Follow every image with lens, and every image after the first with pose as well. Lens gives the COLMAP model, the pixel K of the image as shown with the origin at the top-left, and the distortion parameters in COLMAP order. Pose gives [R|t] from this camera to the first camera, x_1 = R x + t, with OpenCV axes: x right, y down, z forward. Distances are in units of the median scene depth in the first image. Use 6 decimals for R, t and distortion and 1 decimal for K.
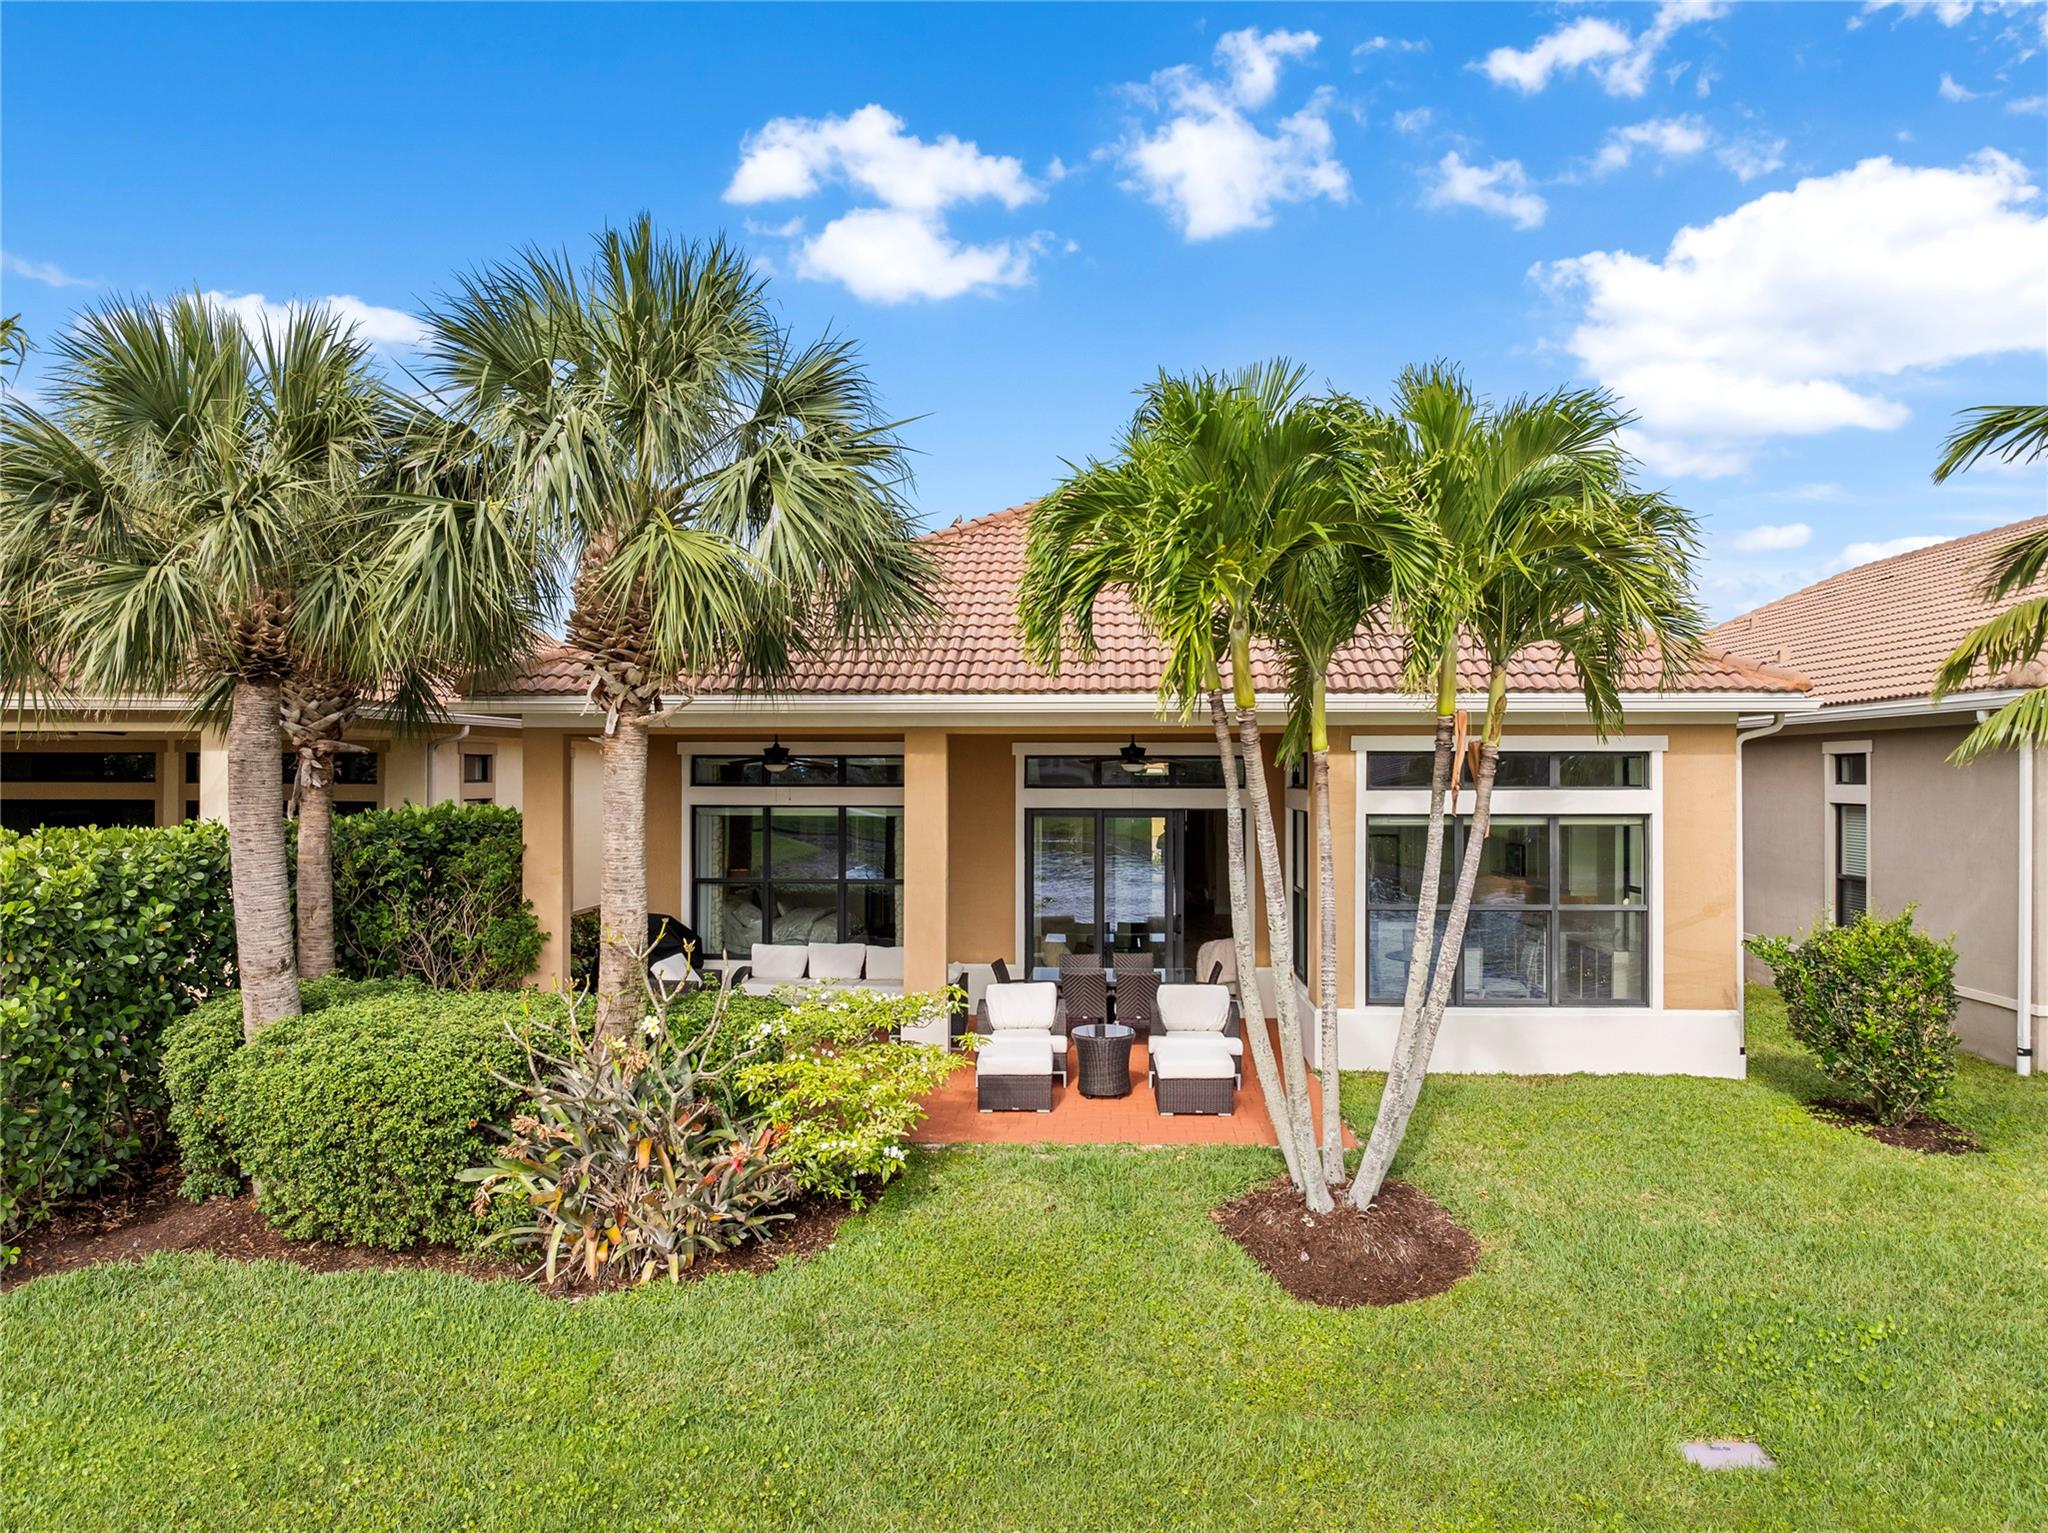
lens RADIAL K [[1458.6, 0, 1024.0], [0, 1458.6, 766.5], [0, 0, 1]] dist [-0.040912, 0.007902]
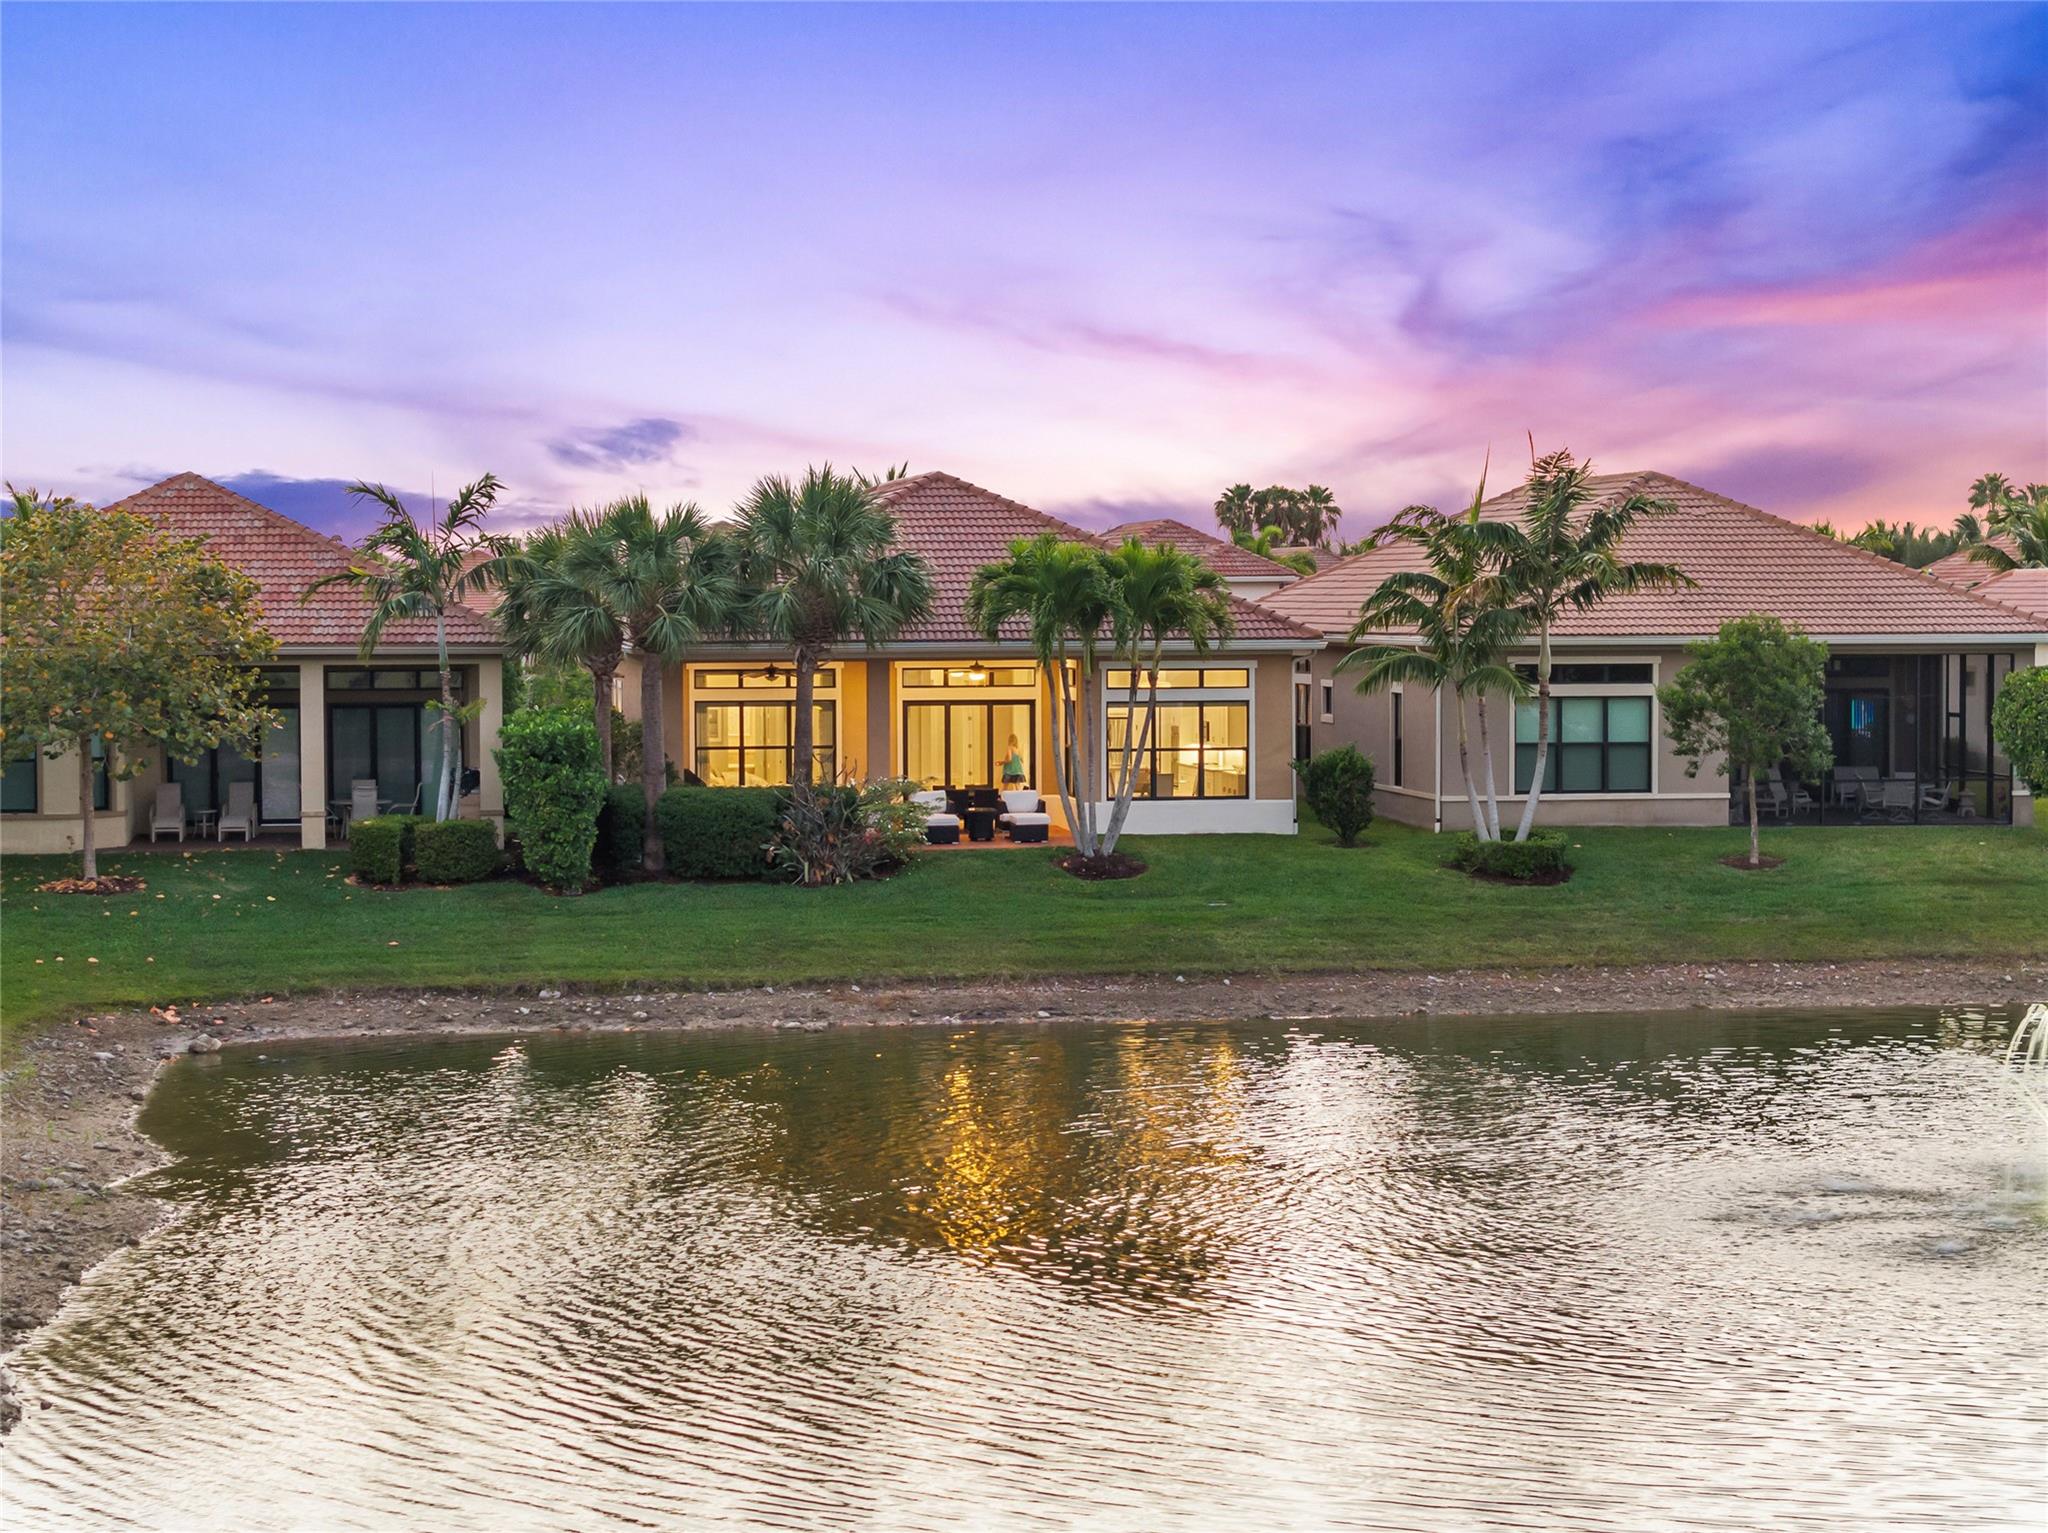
lens RADIAL K [[4262.9, 0, 1024.0], [0, 4262.9, 766.5], [0, 0, 1]] dist [0.047712, 0.241190]
pose [[0.978095, -0.013130, 0.207743, -1.462597], [0.003588, 0.998924, 0.046242, -0.199982], [-0.208127, -0.044484, 0.977090, -6.291654]]
